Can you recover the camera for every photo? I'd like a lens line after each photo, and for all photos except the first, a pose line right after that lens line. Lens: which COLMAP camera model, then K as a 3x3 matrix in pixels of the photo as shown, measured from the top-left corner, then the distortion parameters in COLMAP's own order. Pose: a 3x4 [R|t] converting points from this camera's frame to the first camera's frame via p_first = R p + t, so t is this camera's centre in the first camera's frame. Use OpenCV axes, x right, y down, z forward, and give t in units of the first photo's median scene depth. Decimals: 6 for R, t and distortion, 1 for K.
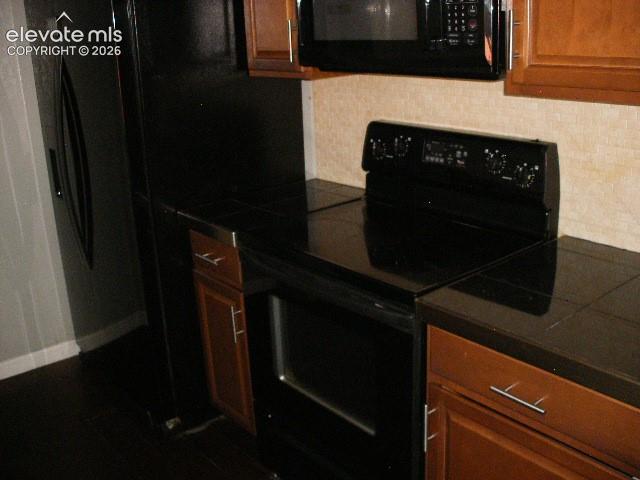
lens RADIAL K [[666.0, 0, 320.0], [0, 666.0, 240.0], [0, 0, 1]] dist [-0.225618, 0.257153]
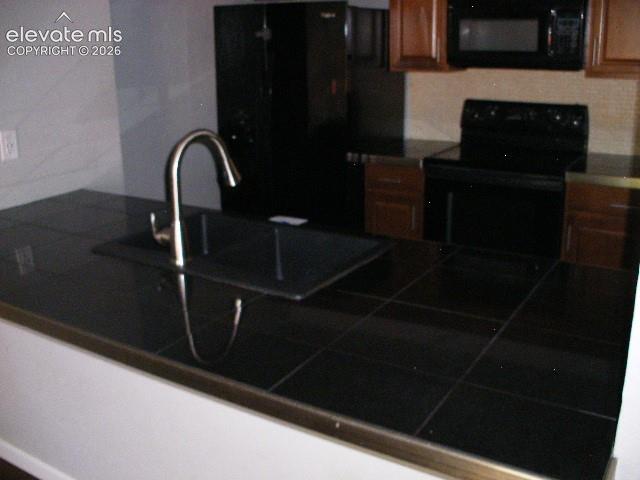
lens RADIAL K [[666.0, 0, 320.0], [0, 666.0, 240.0], [0, 0, 1]] dist [-0.225618, 0.257153]
pose [[0.951155, -0.074497, 0.299589, -0.926219], [0.082899, 0.996439, -0.015413, 0.201319], [-0.297374, 0.039496, 0.953944, -0.541124]]
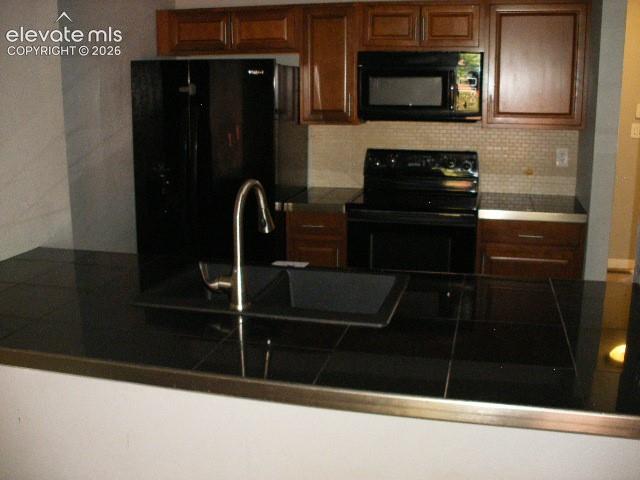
lens RADIAL K [[670.3, 0, 320.0], [0, 670.3, 240.0], [0, 0, 1]] dist [-0.217350, 0.228884]
pose [[0.814311, -0.096391, 0.572369, -1.291139], [0.155548, 0.986285, -0.055202, 0.178174], [-0.559198, 0.133982, 0.818136, -0.480749]]
